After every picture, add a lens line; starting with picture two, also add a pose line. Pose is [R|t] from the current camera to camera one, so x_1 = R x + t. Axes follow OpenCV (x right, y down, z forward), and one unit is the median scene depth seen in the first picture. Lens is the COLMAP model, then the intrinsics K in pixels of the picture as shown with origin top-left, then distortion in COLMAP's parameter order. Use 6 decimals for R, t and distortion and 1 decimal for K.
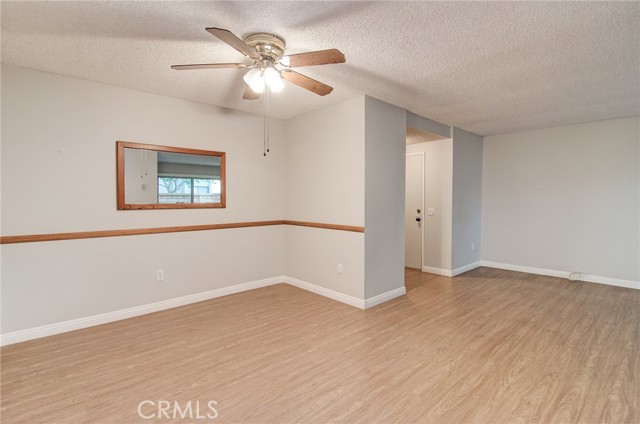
lens RADIAL K [[303.3, 0, 318.9], [0, 303.3, 209.7], [0, 0, 1]] dist [0.003121, -0.006409]
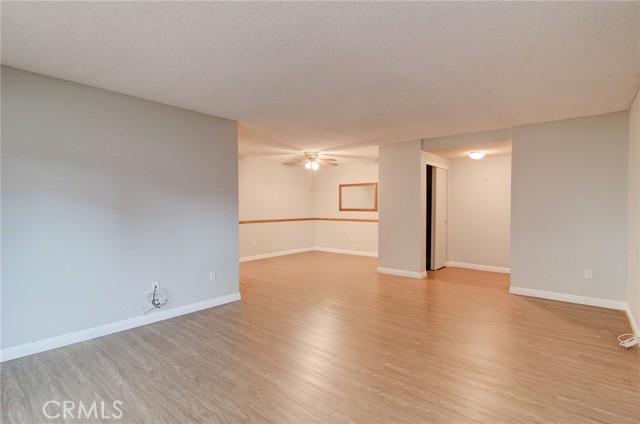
lens RADIAL K [[303.3, 0, 320.9], [0, 303.3, 210.1], [0, 0, 1]] dist [0.003121, -0.006409]
pose [[0.131790, 0.011652, -0.991209, 2.128513], [-0.031439, 0.999477, 0.007569, -0.022985], [0.990779, 0.030165, 0.132087, 0.549153]]
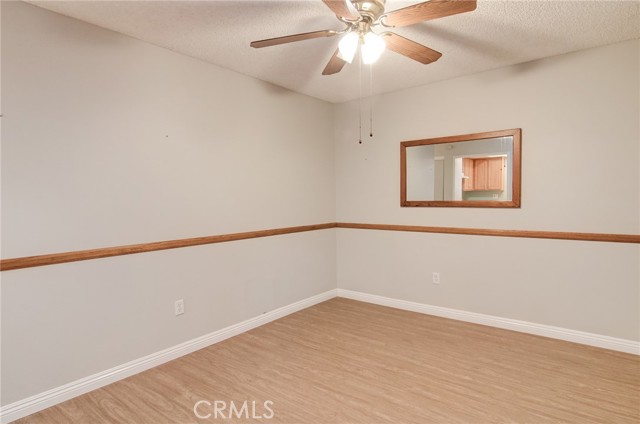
lens RADIAL K [[352.2, 0, 330.8], [0, 352.2, 217.0], [0, 0, 1]] dist [0.005869, 0.000128]
pose [[0.191075, 0.055768, -0.979990, 0.565854], [-0.022937, 0.998366, 0.052342, -0.024464], [0.981307, 0.012477, 0.192042, 0.575155]]
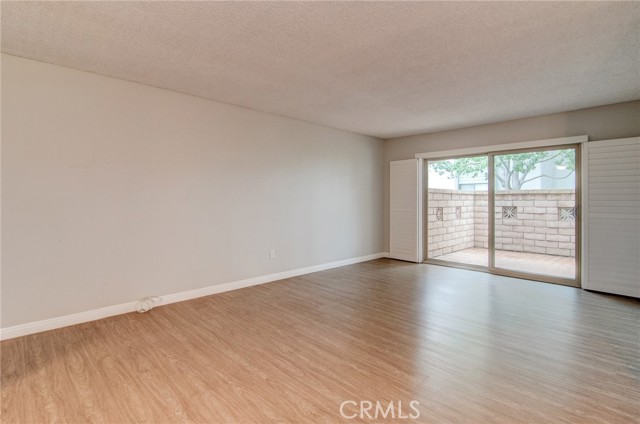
lens RADIAL K [[318.9, 0, 331.7], [0, 318.9, 198.5], [0, 0, 1]] dist [0.007814, -0.000467]
pose [[-0.065398, 0.001062, 0.997859, 0.148150], [0.031553, 0.999502, 0.001004, -0.013060], [-0.997360, 0.031551, -0.065399, 0.997426]]
